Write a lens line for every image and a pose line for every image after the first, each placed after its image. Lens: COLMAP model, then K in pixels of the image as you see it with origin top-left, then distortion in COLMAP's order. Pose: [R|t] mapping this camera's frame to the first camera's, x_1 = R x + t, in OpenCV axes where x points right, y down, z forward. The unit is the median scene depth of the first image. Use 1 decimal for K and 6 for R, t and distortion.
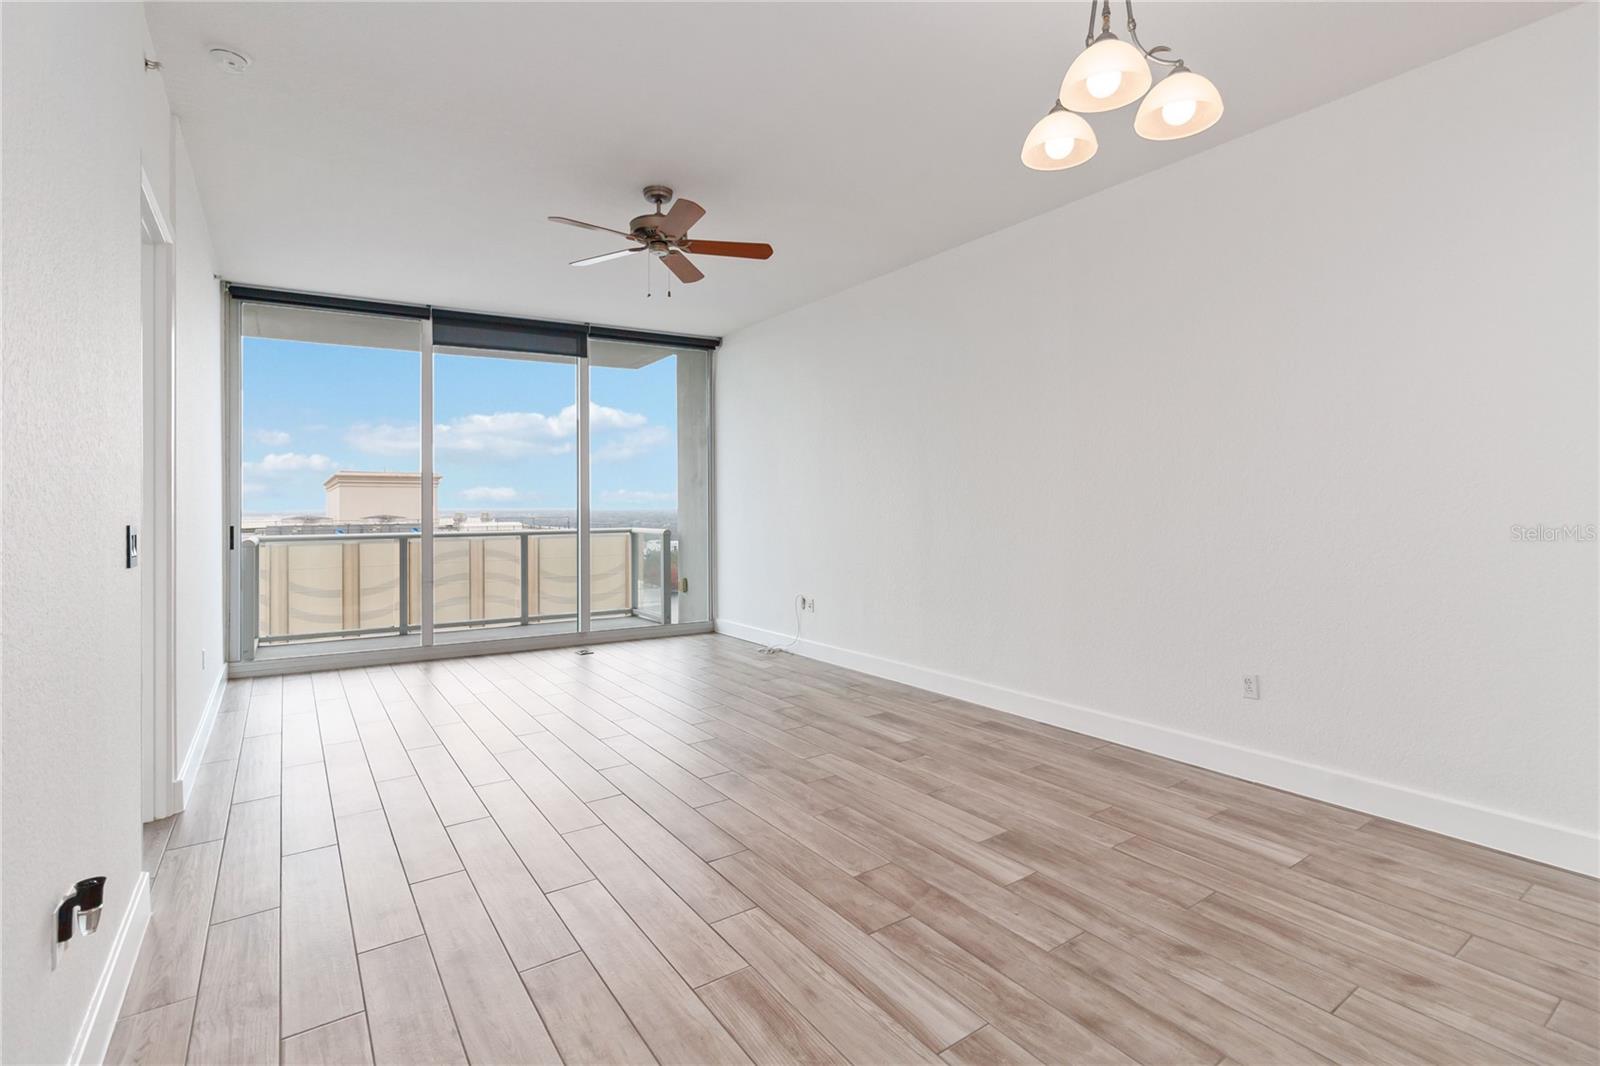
lens RADIAL K [[749.7, 0, 808.8], [0, 749.7, 499.0], [0, 0, 1]] dist [0.009891, -0.001789]
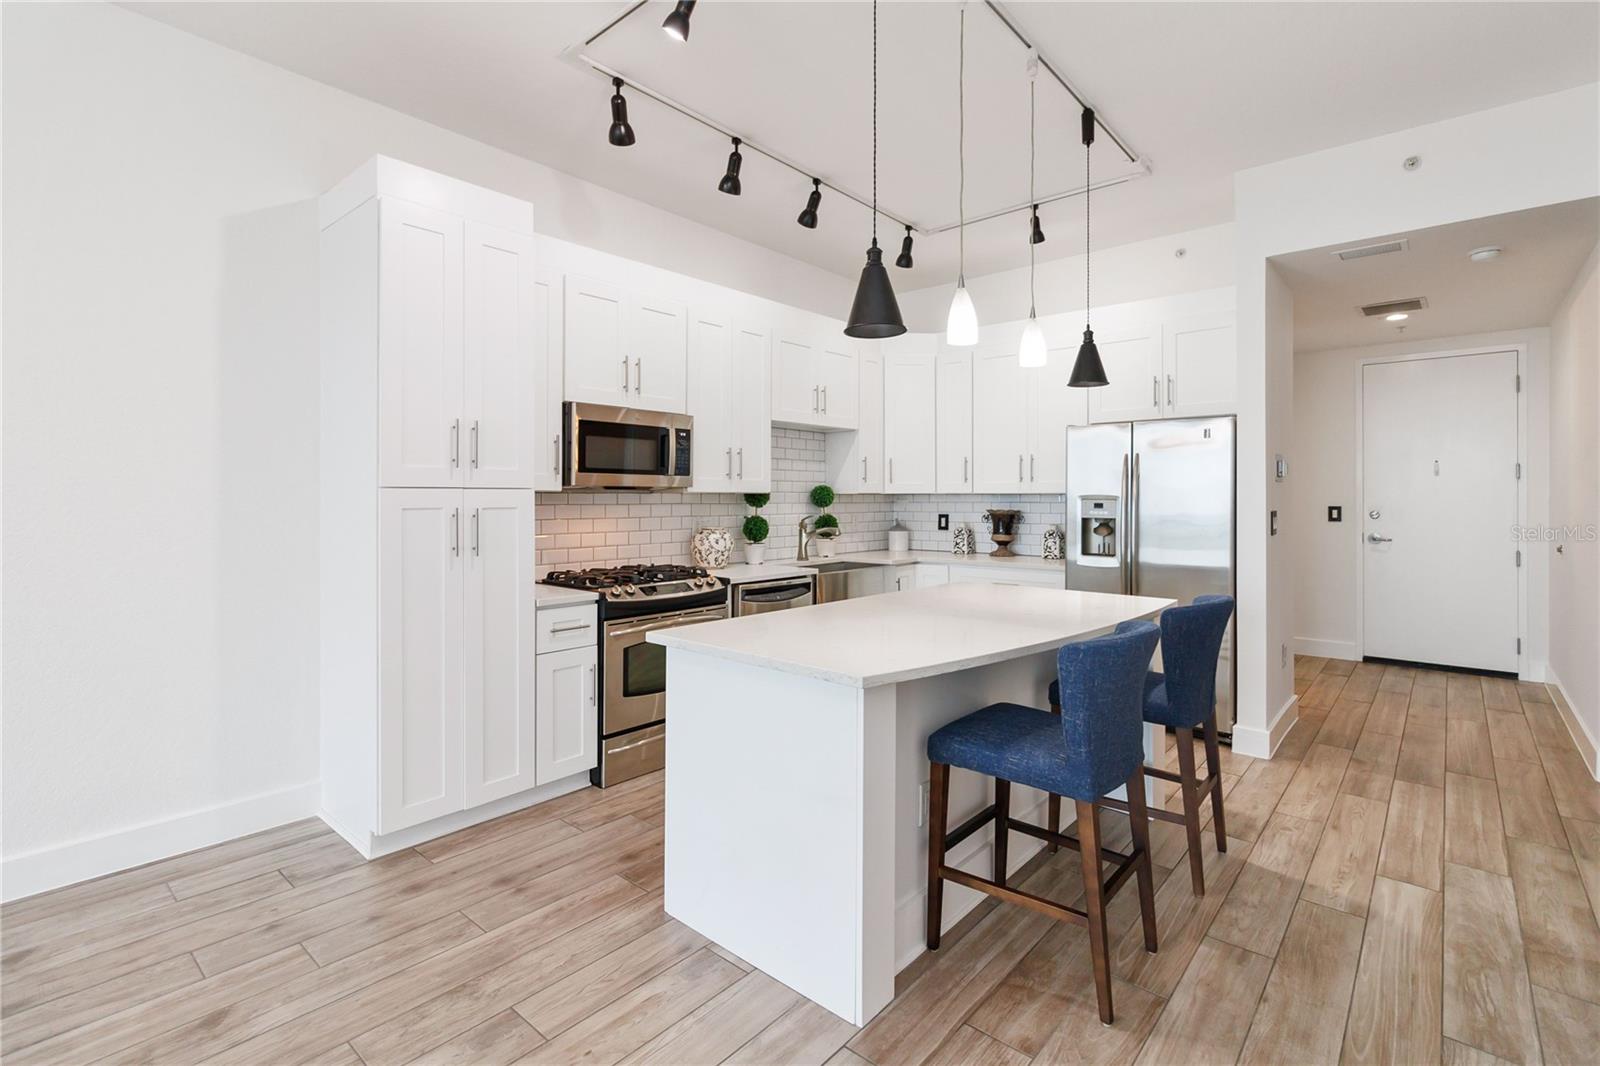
lens RADIAL K [[749.7, 0, 808.8], [0, 749.7, 499.0], [0, 0, 1]] dist [0.009891, -0.001789]
pose [[-0.243589, 0.008137, 0.969844, -0.205650], [-0.008792, 0.999905, -0.010598, 0.005905], [-0.969839, -0.011108, -0.243495, 0.404501]]
